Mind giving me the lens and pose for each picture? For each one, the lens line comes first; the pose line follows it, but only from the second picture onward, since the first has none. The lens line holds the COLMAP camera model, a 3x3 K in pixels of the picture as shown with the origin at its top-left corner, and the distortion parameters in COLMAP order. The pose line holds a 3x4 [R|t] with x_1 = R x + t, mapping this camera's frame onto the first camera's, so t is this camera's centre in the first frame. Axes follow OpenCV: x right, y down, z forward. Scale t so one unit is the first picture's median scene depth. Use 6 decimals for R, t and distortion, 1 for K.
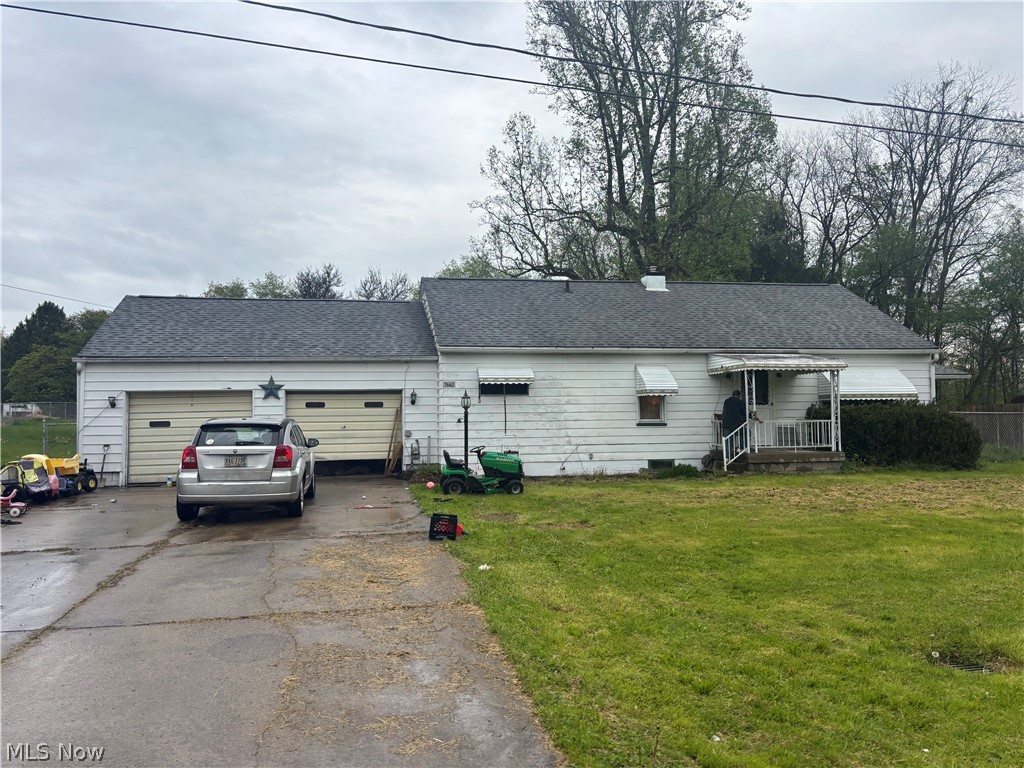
lens RADIAL K [[785.8, 0, 512.0], [0, 785.8, 384.0], [0, 0, 1]] dist [0.088451, -0.164138]
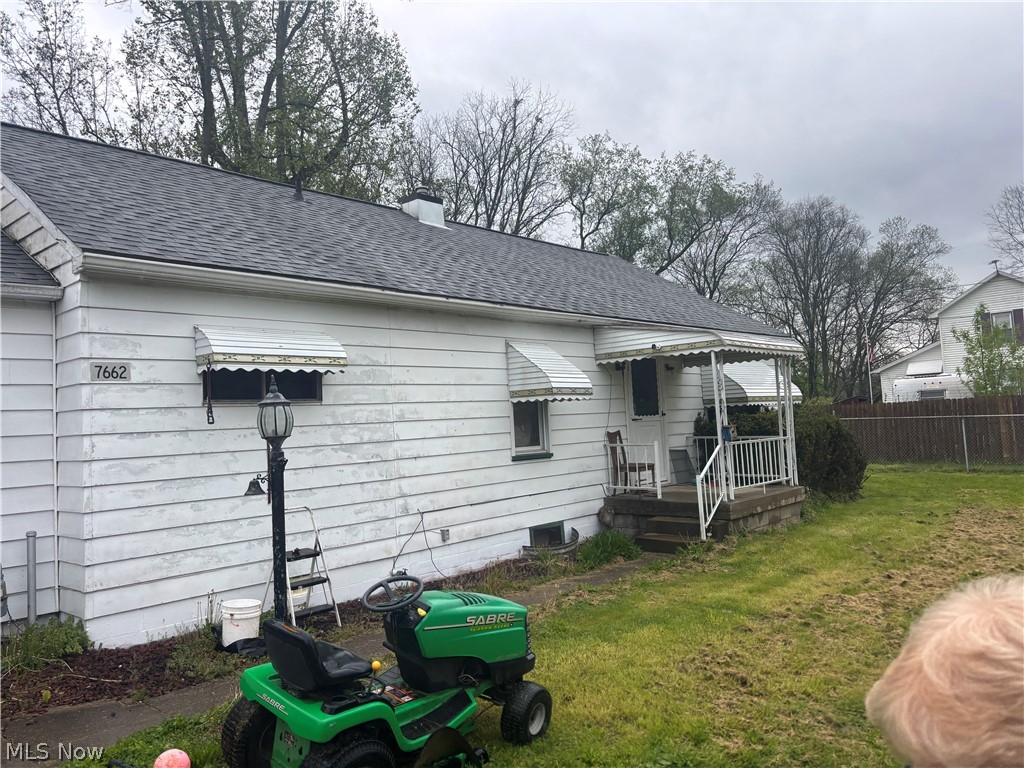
lens RADIAL K [[776.6, 0, 510.2], [0, 776.6, 376.5], [0, 0, 1]] dist [0.072271, -0.085657]
pose [[0.808791, 0.008756, 0.588031, -0.145732], [0.012711, 0.999395, -0.032364, 0.016428], [-0.587959, 0.033650, 0.808191, 0.659492]]
